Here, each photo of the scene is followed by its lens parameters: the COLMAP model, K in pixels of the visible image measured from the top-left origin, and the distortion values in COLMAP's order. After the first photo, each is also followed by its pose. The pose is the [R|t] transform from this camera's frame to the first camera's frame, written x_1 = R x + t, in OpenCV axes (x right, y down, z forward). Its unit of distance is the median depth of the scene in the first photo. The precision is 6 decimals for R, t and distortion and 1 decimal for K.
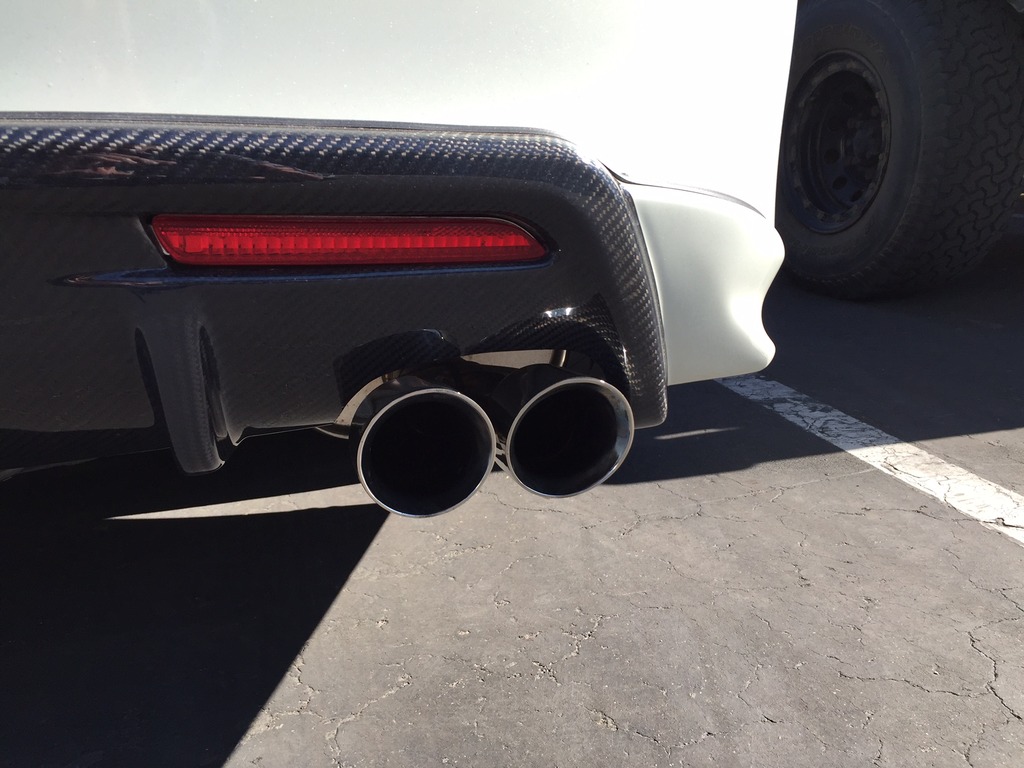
lens RADIAL K [[883.8, 0, 512.0], [0, 883.8, 384.0], [0, 0, 1]] dist [0.121586, -0.168675]
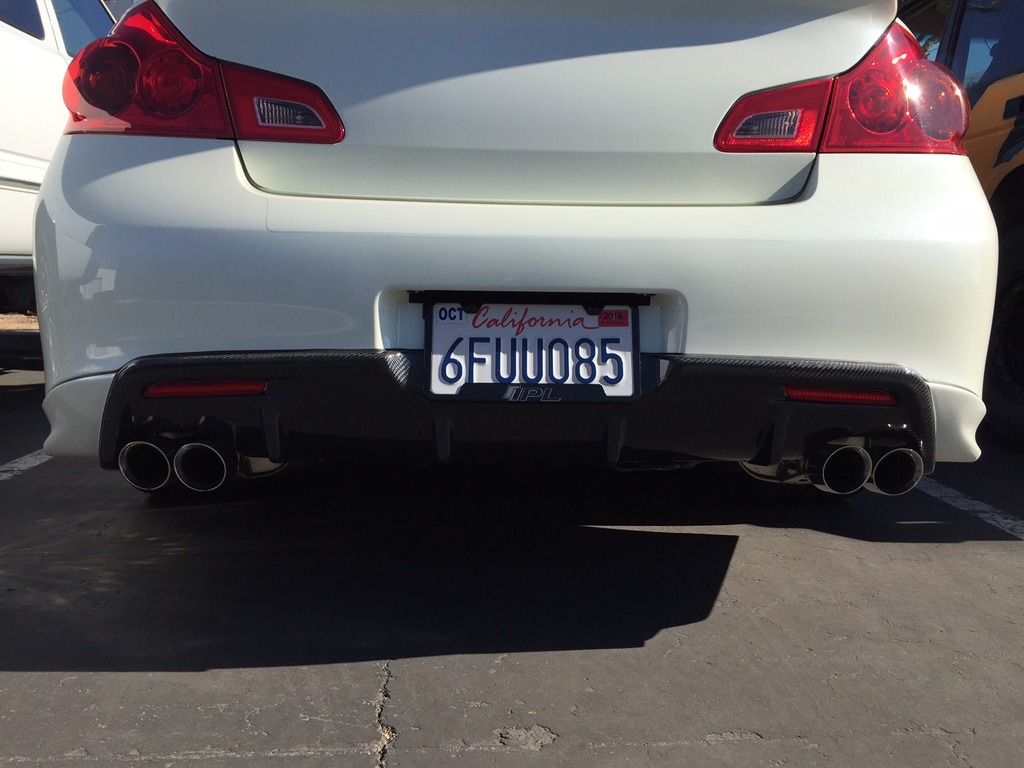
lens RADIAL K [[883.8, 0, 512.0], [0, 883.8, 384.0], [0, 0, 1]] dist [0.121586, -0.168675]
pose [[0.977908, 0.076110, -0.194685, -0.234605], [-0.104519, 0.984609, -0.140077, 0.125475], [0.181027, 0.157331, 0.970812, -0.787854]]
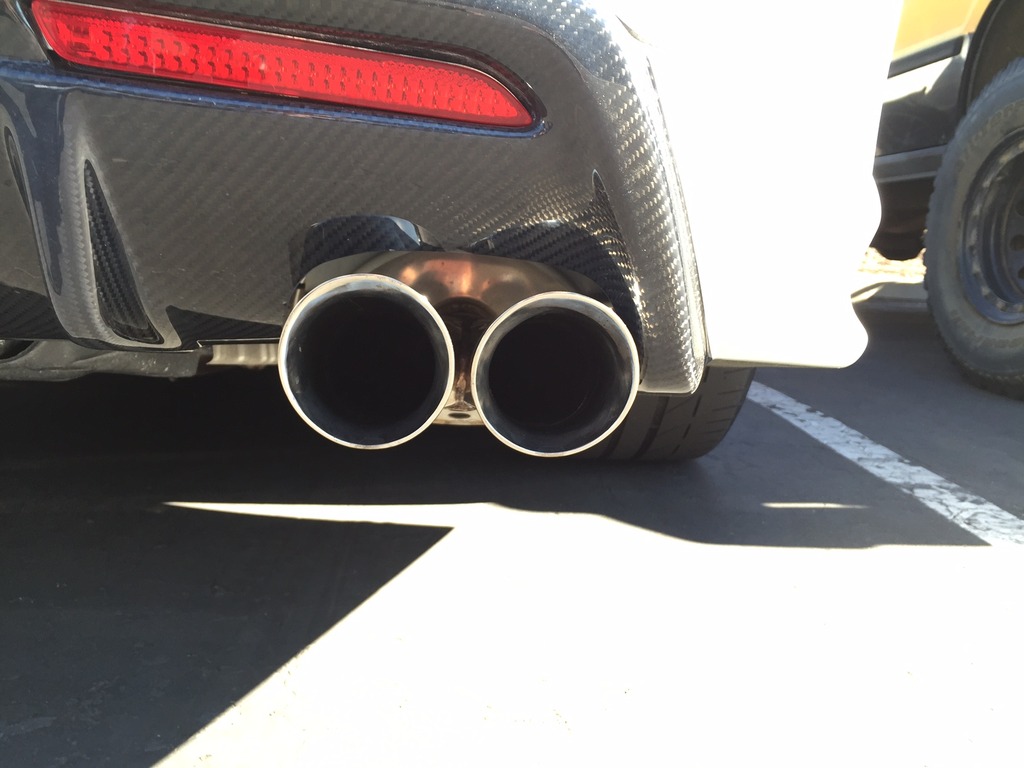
lens RADIAL K [[891.6, 0, 512.0], [0, 891.6, 384.0], [0, 0, 1]] dist [0.116398, -0.181029]
pose [[0.978671, 0.106534, -0.175654, 0.069276], [-0.123611, 0.988304, -0.089306, 0.059050], [0.164086, 0.109114, 0.980393, 0.085842]]
